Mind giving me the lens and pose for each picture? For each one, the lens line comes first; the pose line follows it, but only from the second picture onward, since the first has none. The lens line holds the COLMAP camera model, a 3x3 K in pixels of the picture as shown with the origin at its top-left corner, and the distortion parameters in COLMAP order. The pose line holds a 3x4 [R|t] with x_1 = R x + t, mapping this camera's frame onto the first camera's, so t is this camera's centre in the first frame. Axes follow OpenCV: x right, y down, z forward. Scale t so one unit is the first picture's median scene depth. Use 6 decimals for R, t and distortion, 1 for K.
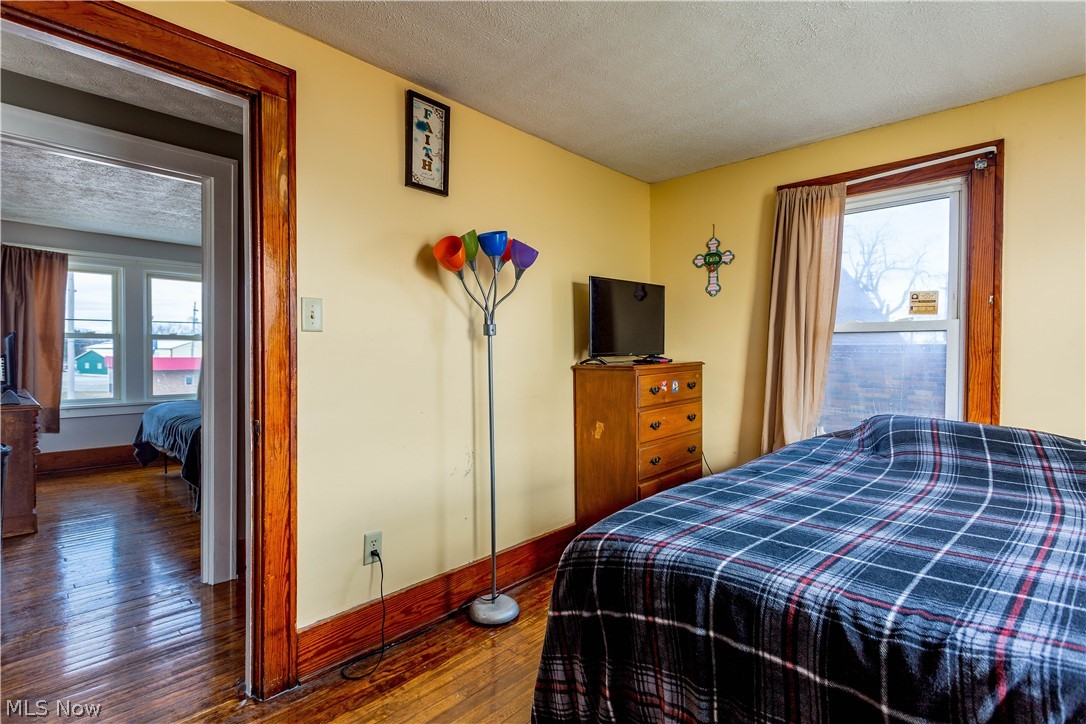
lens RADIAL K [[517.9, 0, 539.0], [0, 517.9, 358.7], [0, 0, 1]] dist [0.000524, 0.000161]
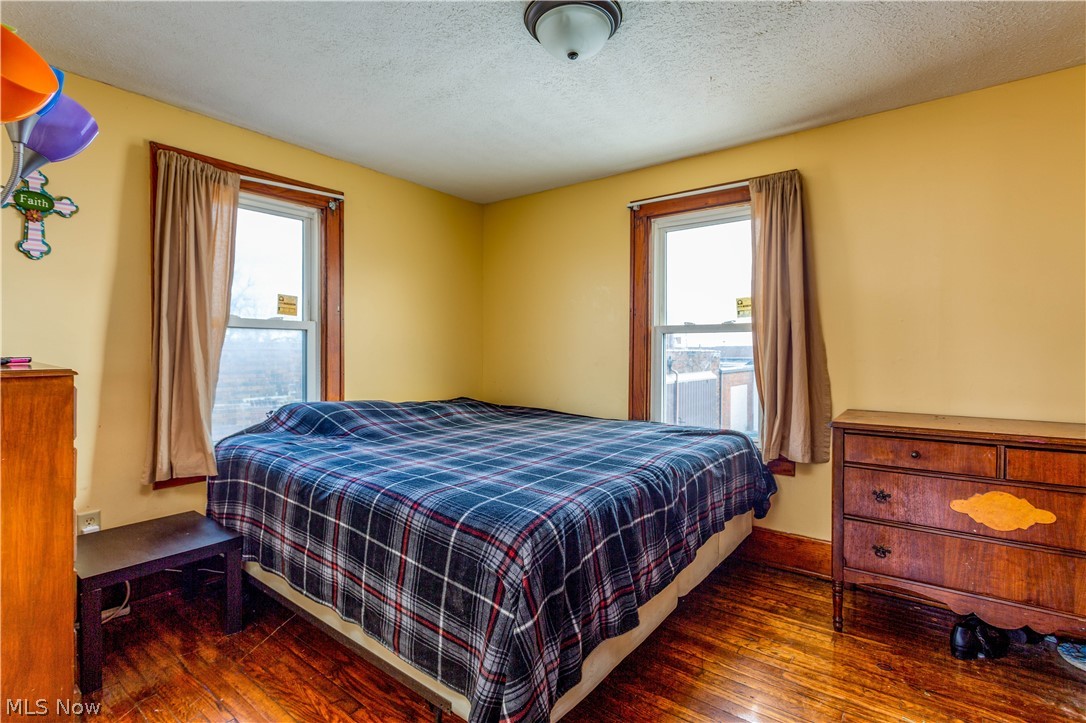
lens RADIAL K [[517.9, 0, 539.0], [0, 517.9, 358.2], [0, 0, 1]] dist [0.000524, 0.000161]
pose [[-0.095249, -0.017610, 0.995298, -0.465585], [0.006226, 0.999813, 0.018285, -0.005938], [-0.995434, 0.007939, -0.095122, 0.544508]]
